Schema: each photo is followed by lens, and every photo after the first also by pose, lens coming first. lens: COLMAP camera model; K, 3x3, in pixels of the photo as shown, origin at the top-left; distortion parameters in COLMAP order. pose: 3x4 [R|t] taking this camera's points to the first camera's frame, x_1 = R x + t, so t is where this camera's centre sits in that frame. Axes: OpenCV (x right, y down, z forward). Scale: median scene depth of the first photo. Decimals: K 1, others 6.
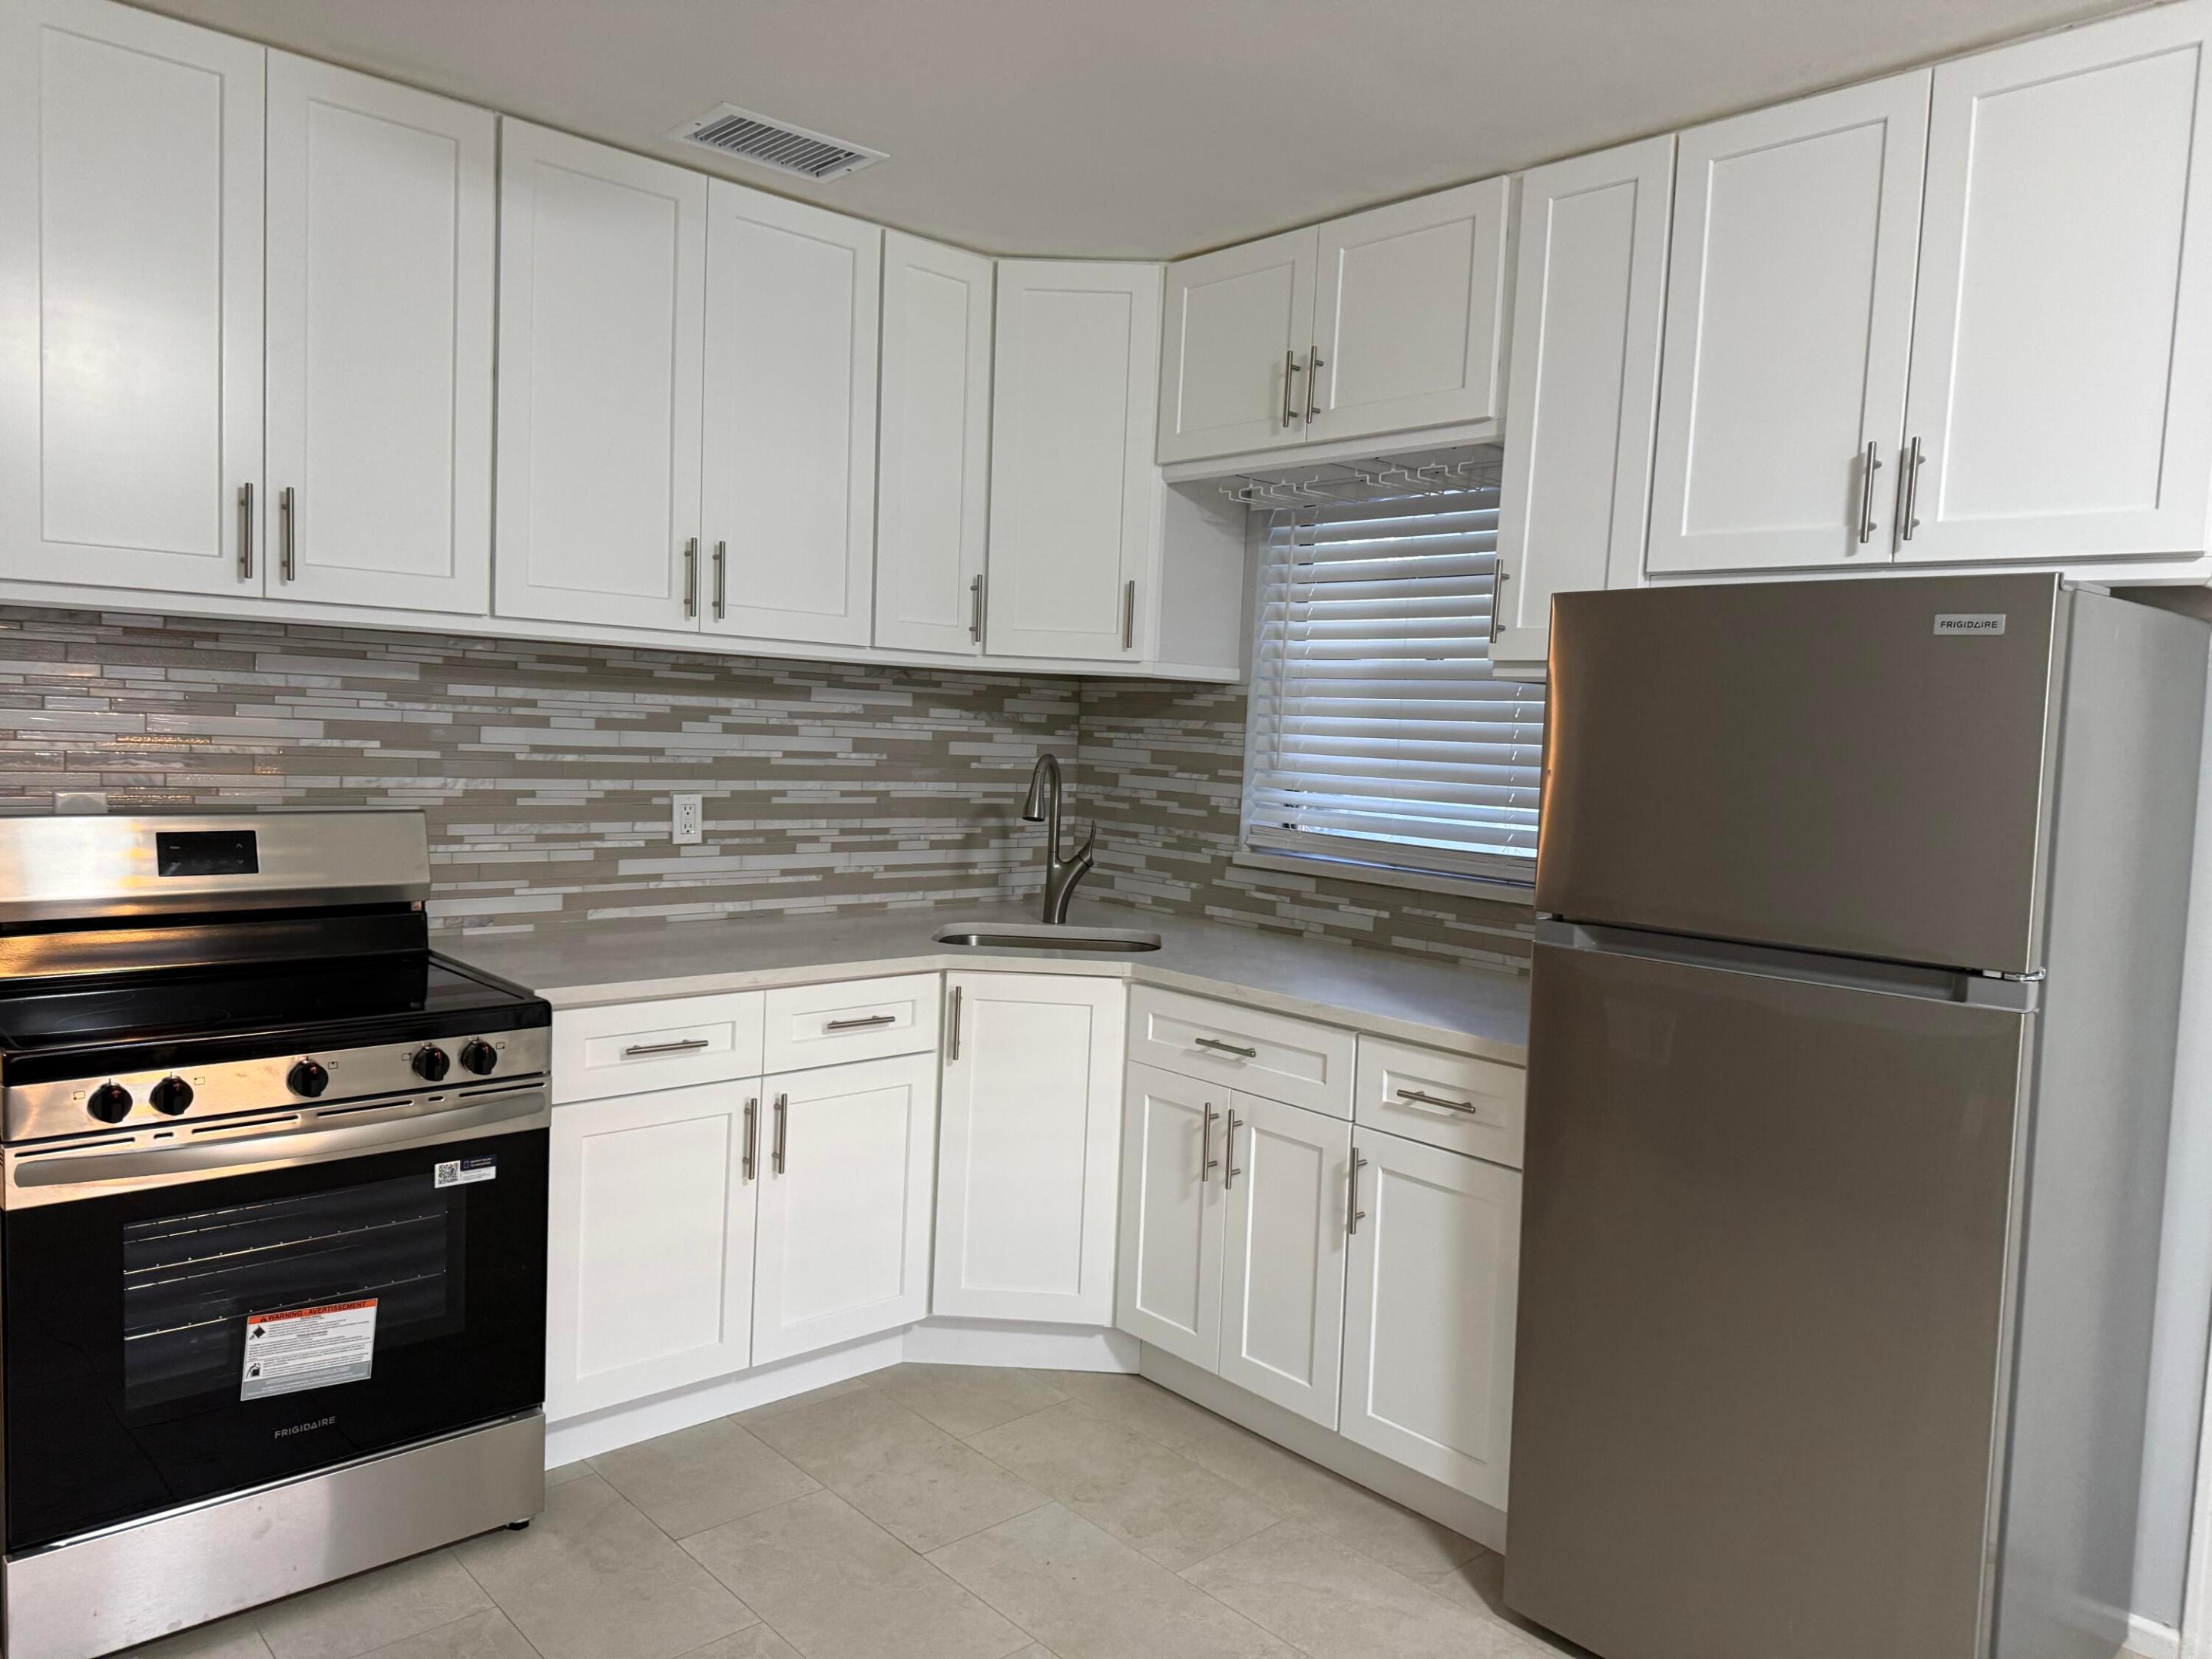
lens RADIAL K [[1486.5, 0, 1107.1], [0, 1486.5, 788.5], [0, 0, 1]] dist [0.028856, -0.065166]
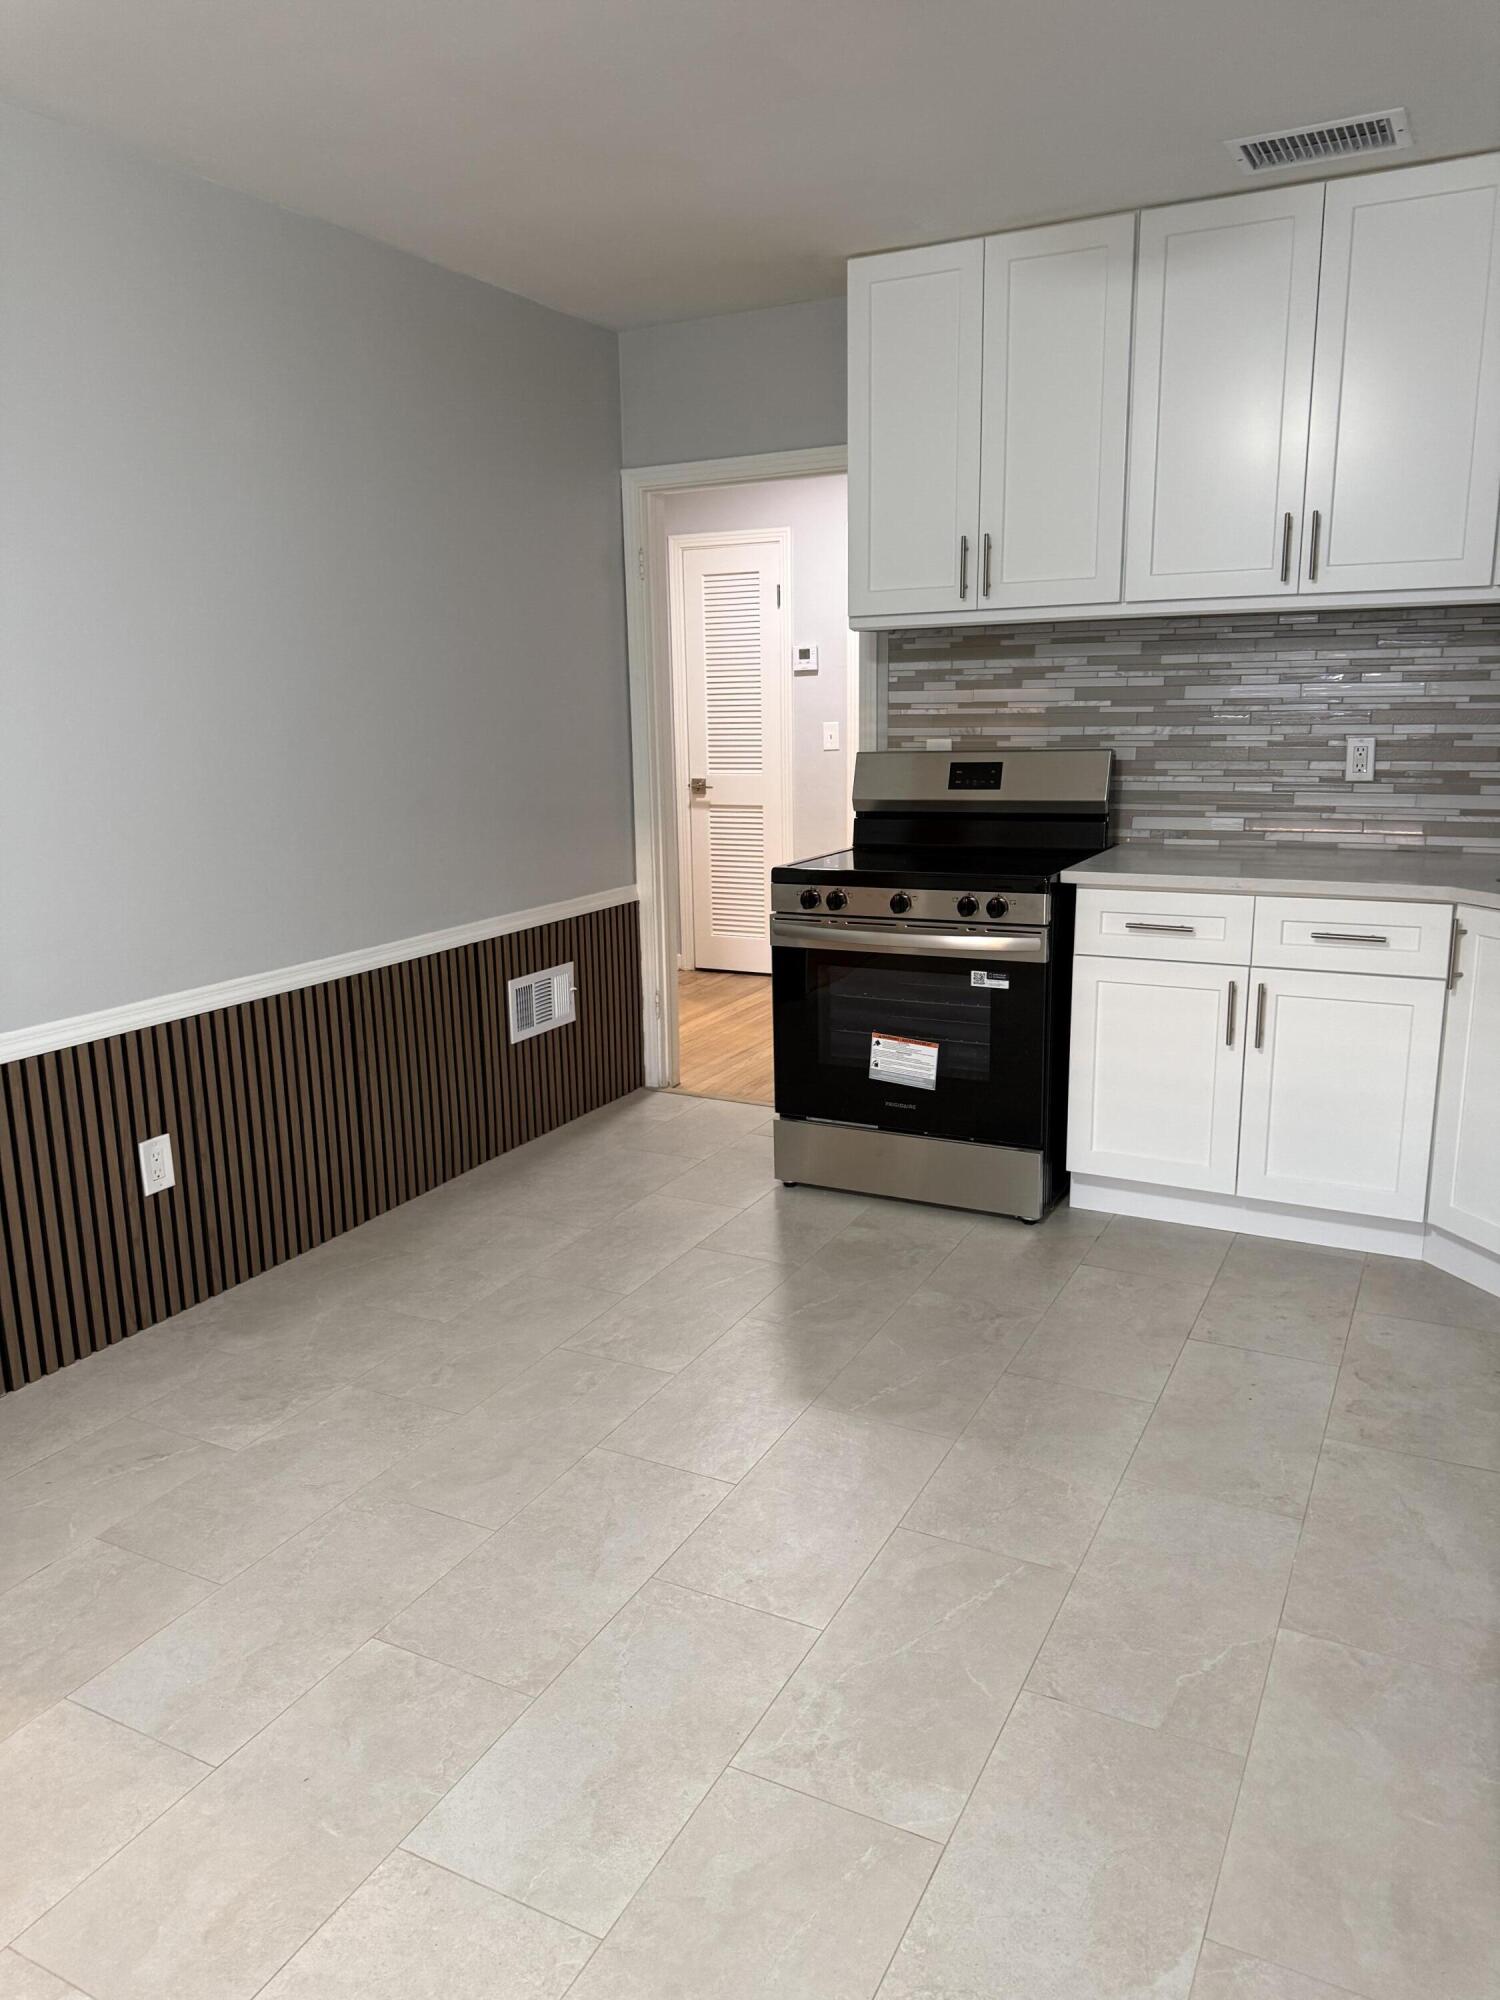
lens RADIAL K [[1386.7, 0, 750.0], [0, 1386.7, 1000.0], [0, 0, 1]] dist [-0.000615, -0.092975]
pose [[0.327024, 0.151555, -0.932784, 0.654924], [0.001522, 0.986971, 0.160893, 0.035798], [0.945015, -0.054035, 0.322533, 0.235240]]
